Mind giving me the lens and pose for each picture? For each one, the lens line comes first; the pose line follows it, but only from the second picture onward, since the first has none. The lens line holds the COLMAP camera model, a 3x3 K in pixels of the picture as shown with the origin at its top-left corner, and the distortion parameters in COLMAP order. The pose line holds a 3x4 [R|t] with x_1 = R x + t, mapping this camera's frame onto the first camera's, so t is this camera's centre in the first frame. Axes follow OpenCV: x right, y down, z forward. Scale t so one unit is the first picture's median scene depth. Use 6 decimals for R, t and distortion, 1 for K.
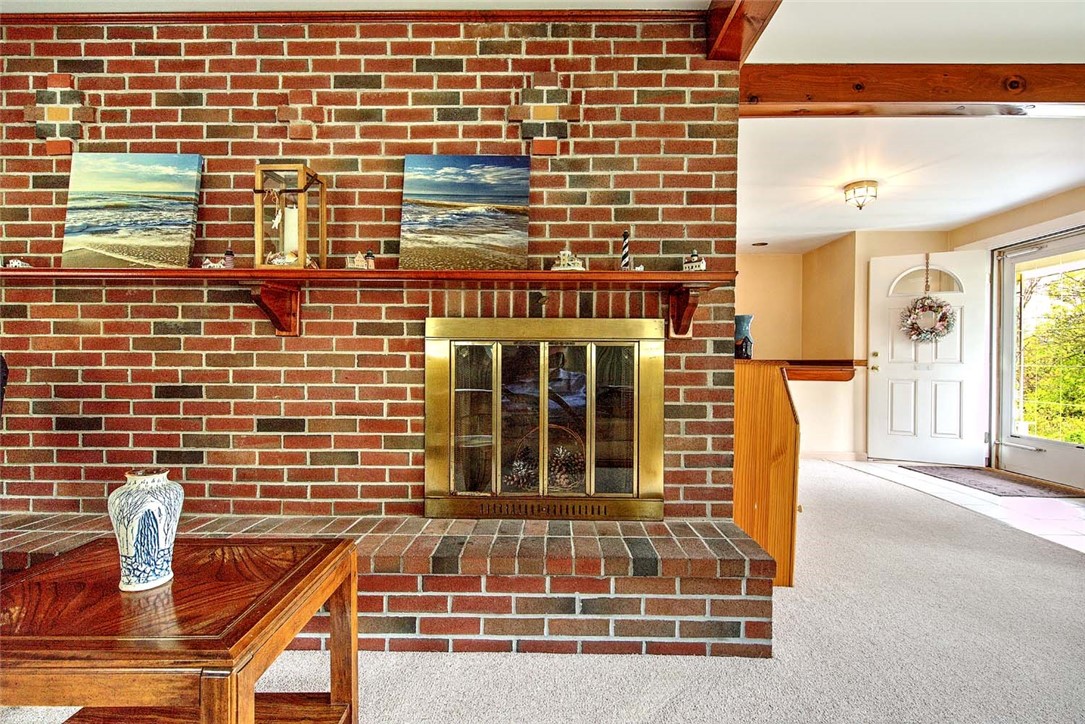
lens RADIAL K [[520.2, 0, 547.9], [0, 520.2, 360.9], [0, 0, 1]] dist [0.011337, -0.005804]
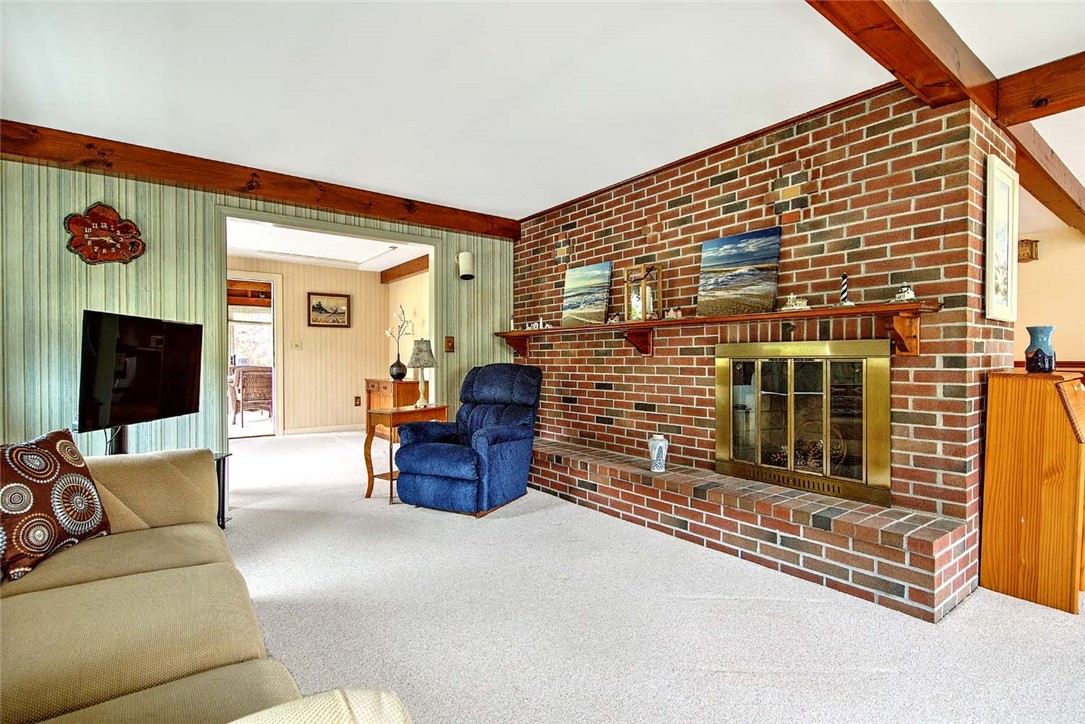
lens RADIAL K [[520.2, 0, 544.1], [0, 520.2, 361.6], [0, 0, 1]] dist [0.011337, -0.005804]
pose [[0.624944, -0.003102, -0.780663, 0.656182], [0.004979, 0.999988, 0.000013, -0.032600], [0.780653, -0.003895, 0.624952, -0.367492]]
